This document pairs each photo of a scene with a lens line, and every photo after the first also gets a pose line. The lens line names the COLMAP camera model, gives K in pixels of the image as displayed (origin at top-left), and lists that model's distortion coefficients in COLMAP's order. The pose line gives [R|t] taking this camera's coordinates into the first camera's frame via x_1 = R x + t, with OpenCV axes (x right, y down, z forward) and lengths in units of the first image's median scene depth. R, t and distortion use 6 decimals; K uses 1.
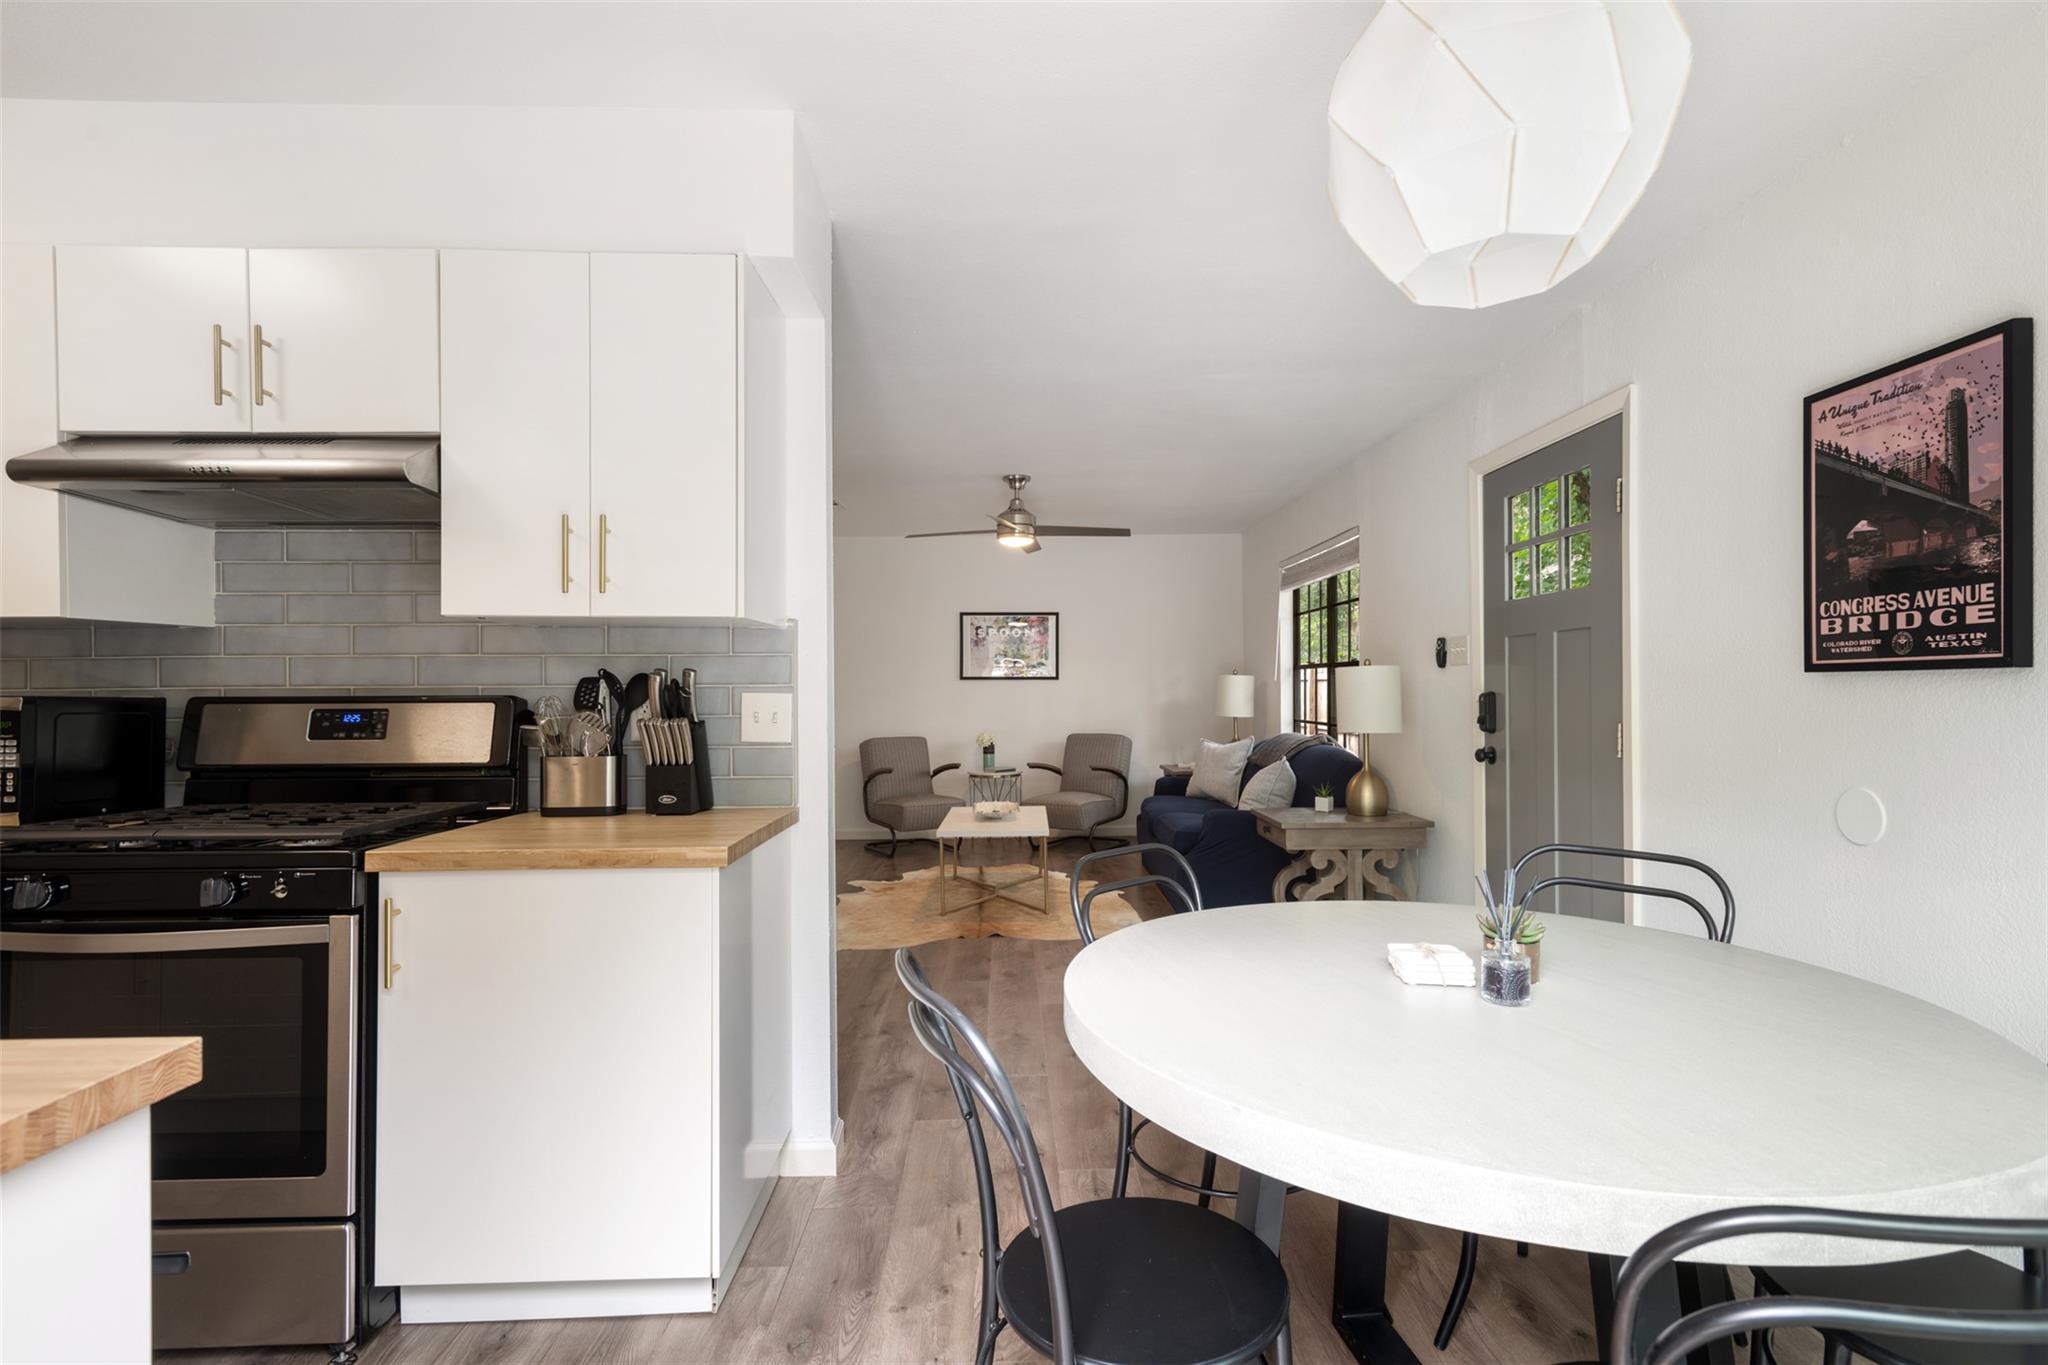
lens RADIAL K [[981.0, 0, 1046.6], [0, 981.0, 680.4], [0, 0, 1]] dist [0.002926, 0.000570]
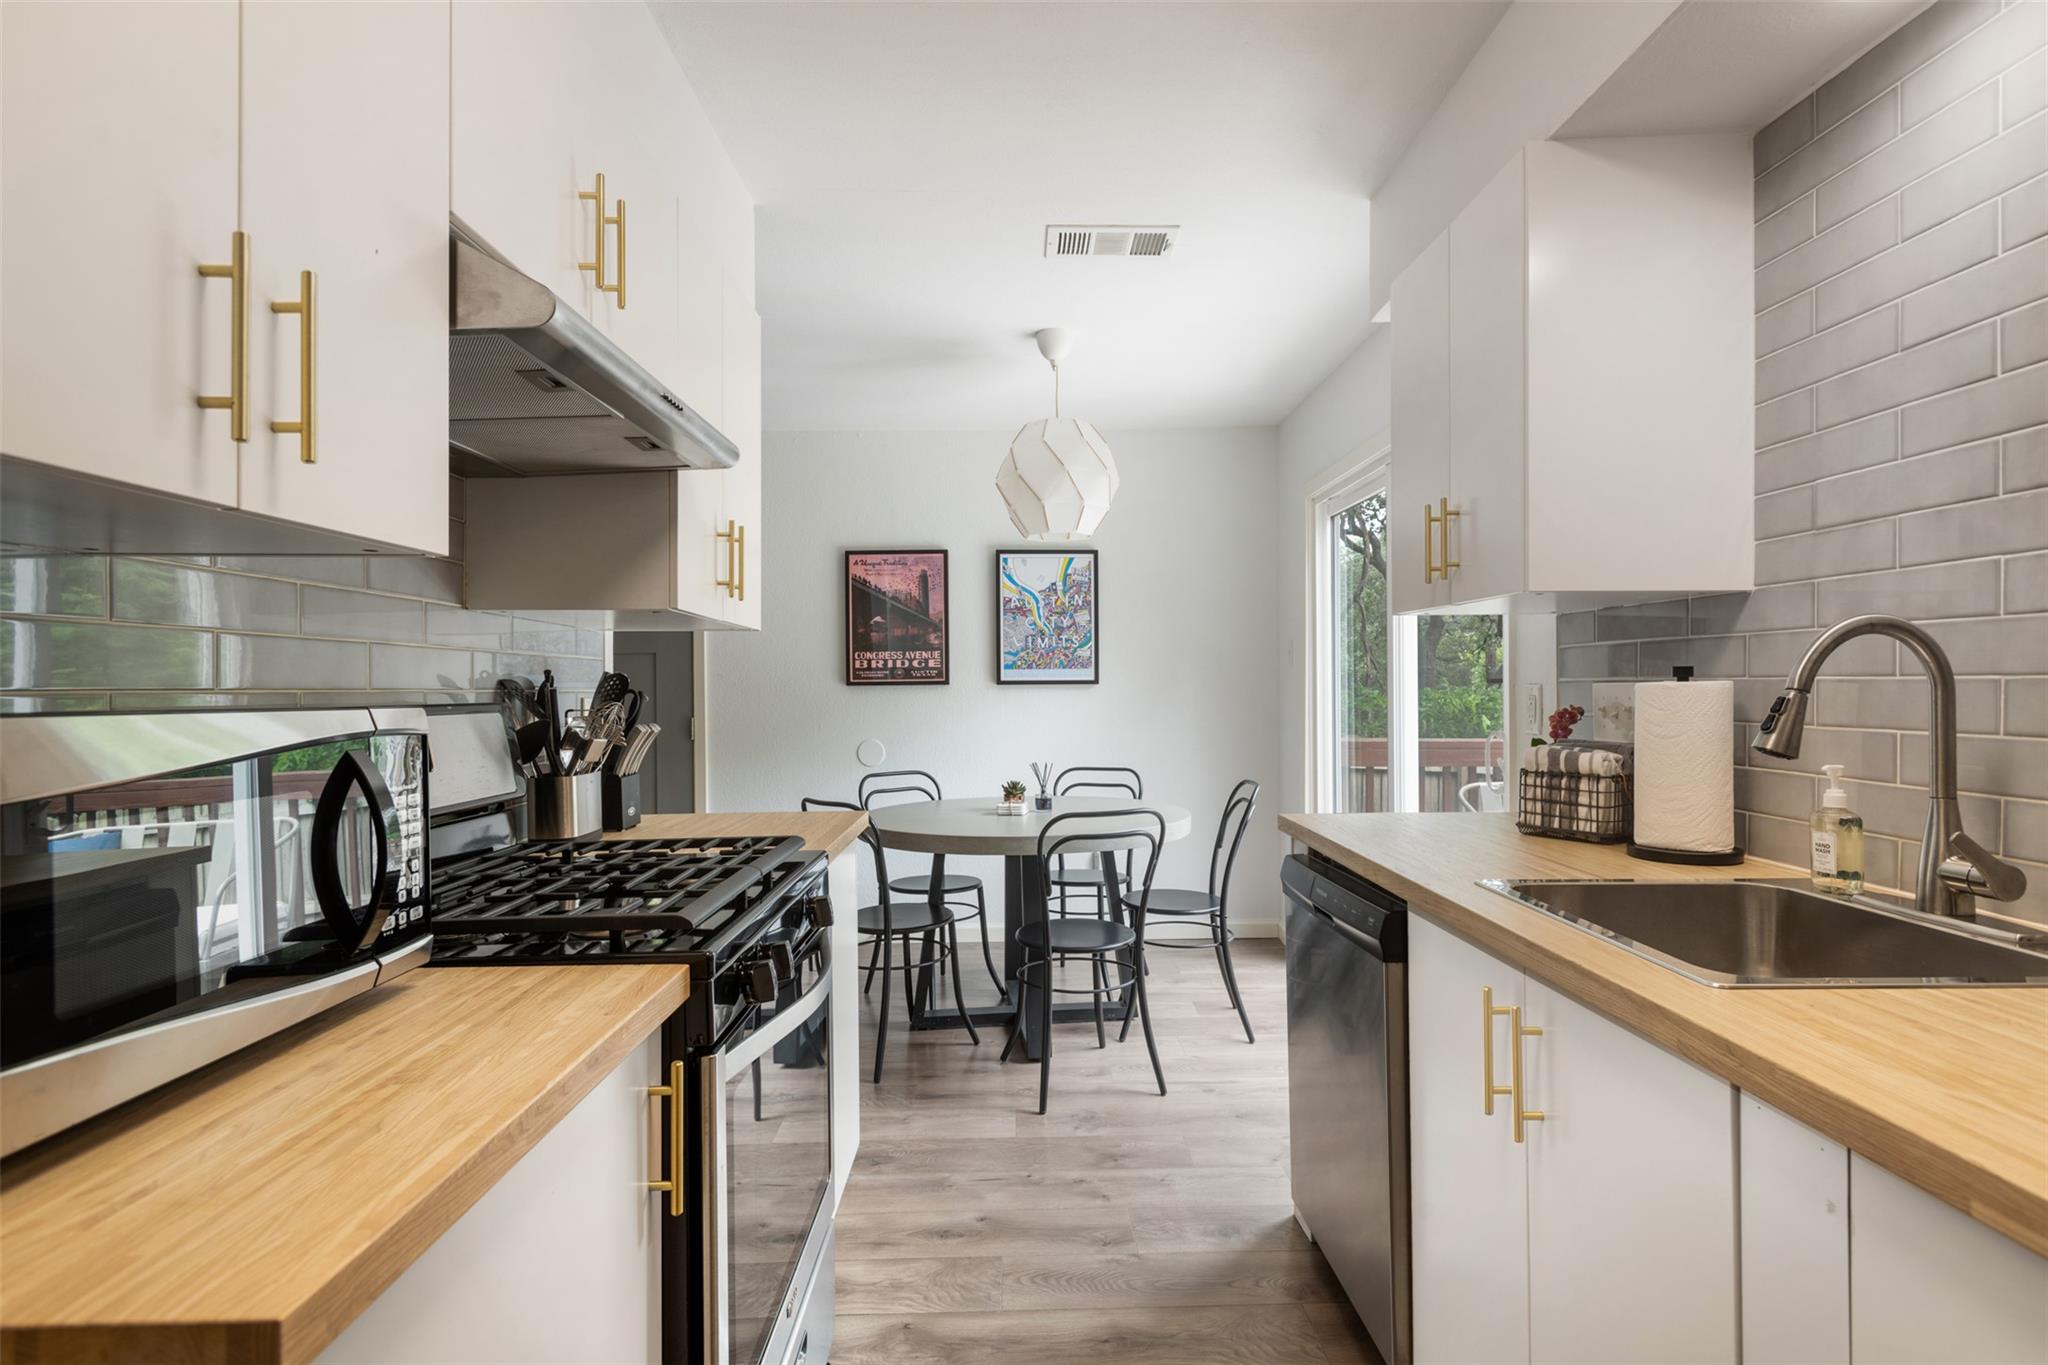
lens RADIAL K [[1022.2, 0, 1033.1], [0, 1022.2, 703.6], [0, 0, 1]] dist [0.000087, -0.000069]
pose [[0.015944, -0.013858, 0.999777, -0.756513], [-0.001995, 0.999902, 0.013891, -0.000729], [-0.999871, -0.002216, 0.015914, 0.326112]]
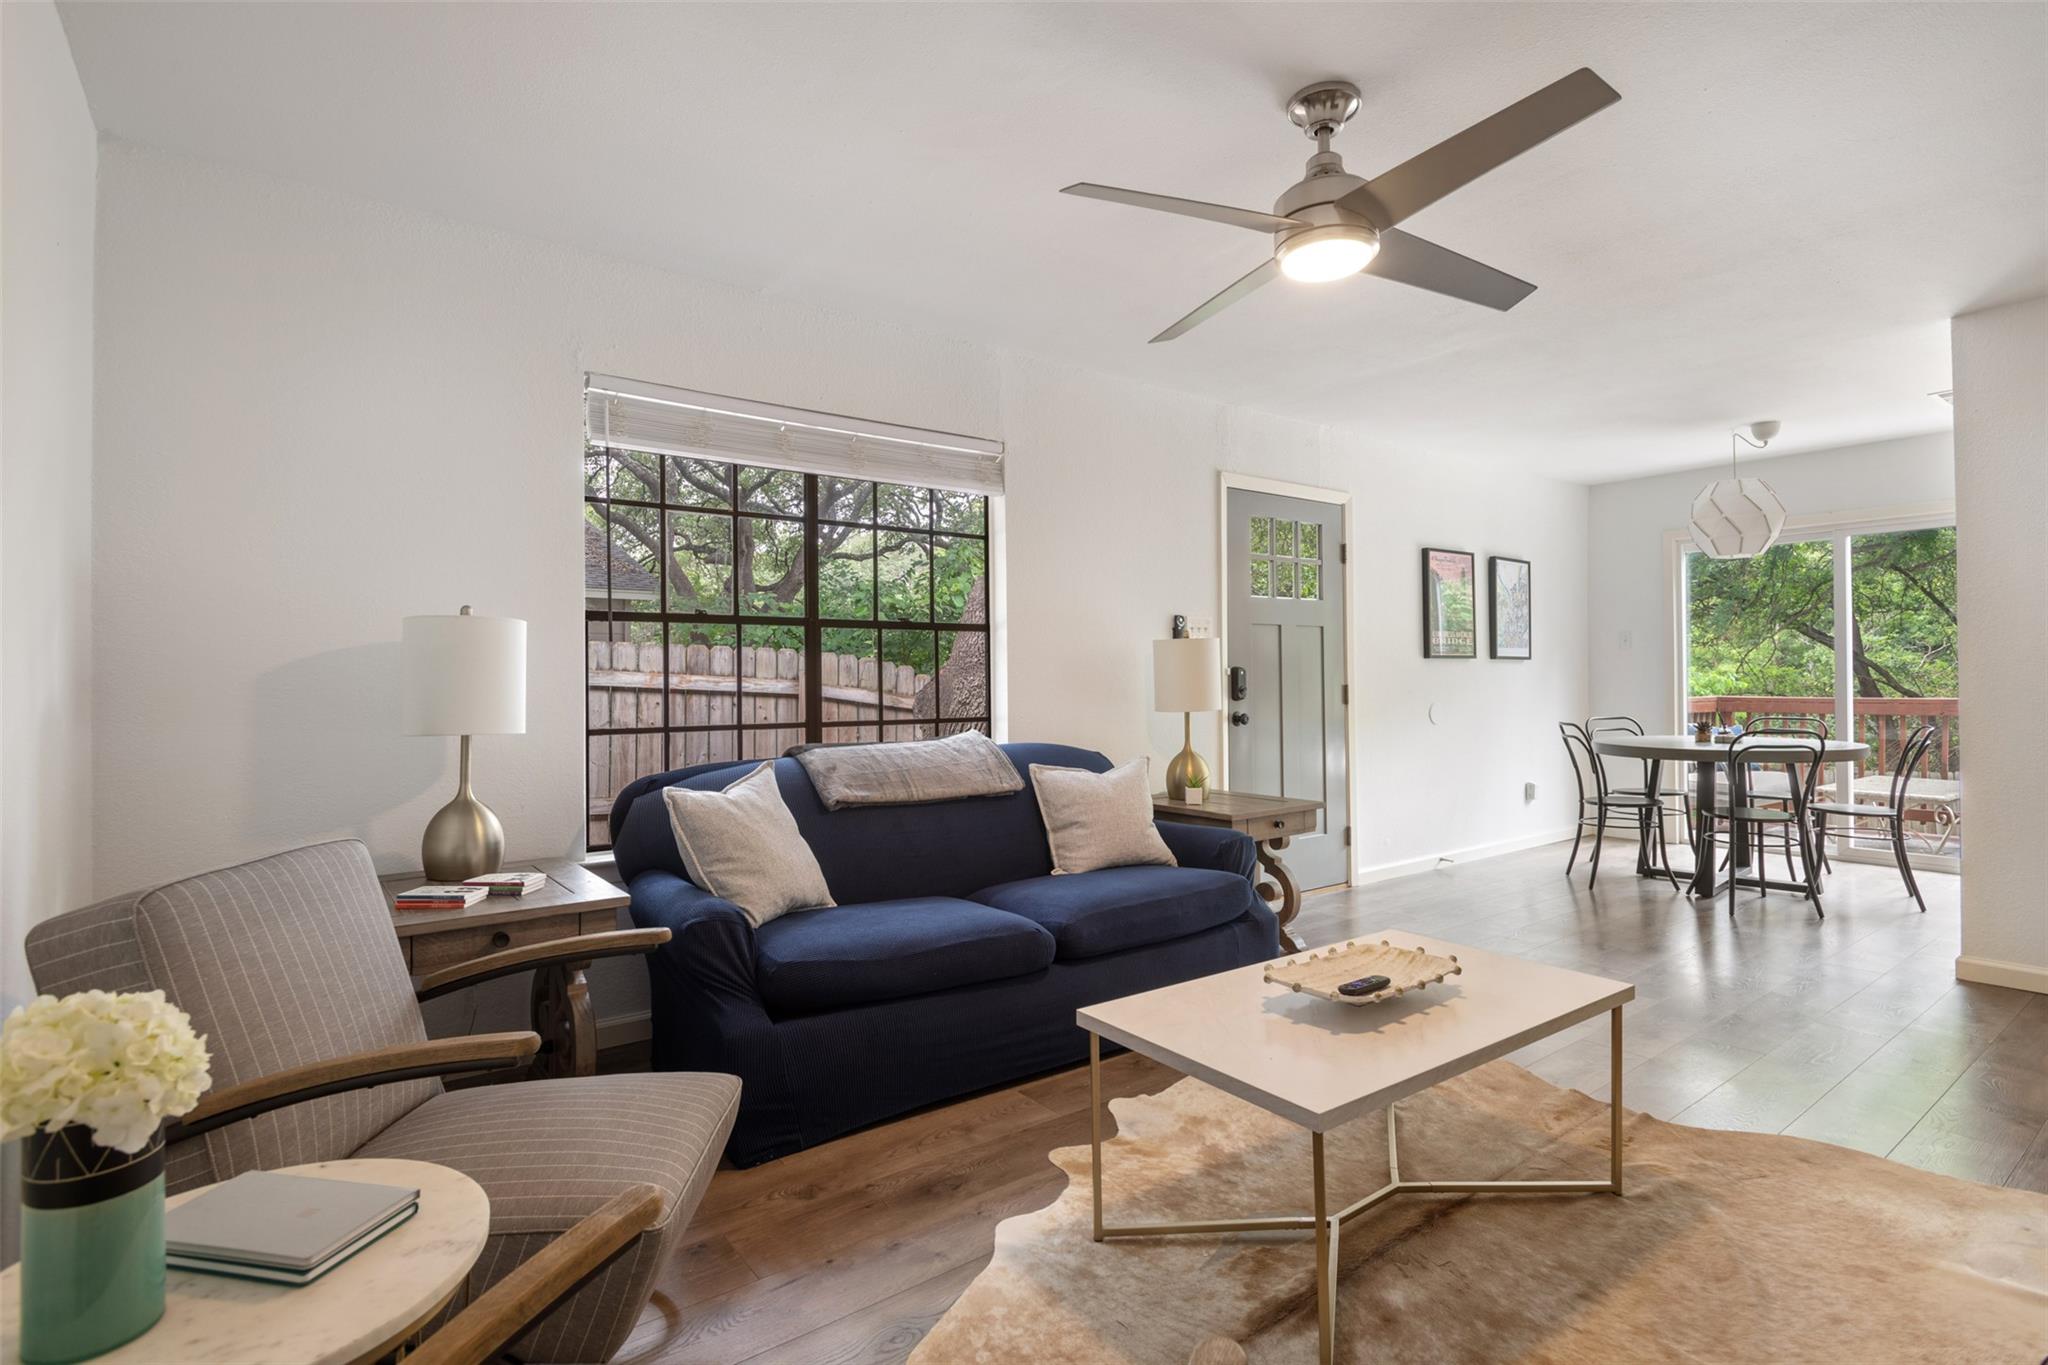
lens RADIAL K [[982.1, 0, 1020.3], [0, 982.1, 669.9], [0, 0, 1]] dist [-0.000825, -0.000473]
pose [[-0.562971, 0.019024, 0.826258, -0.389652], [0.004266, 0.999789, -0.020113, 0.037315], [-0.826465, -0.007798, -0.562933, 1.829082]]
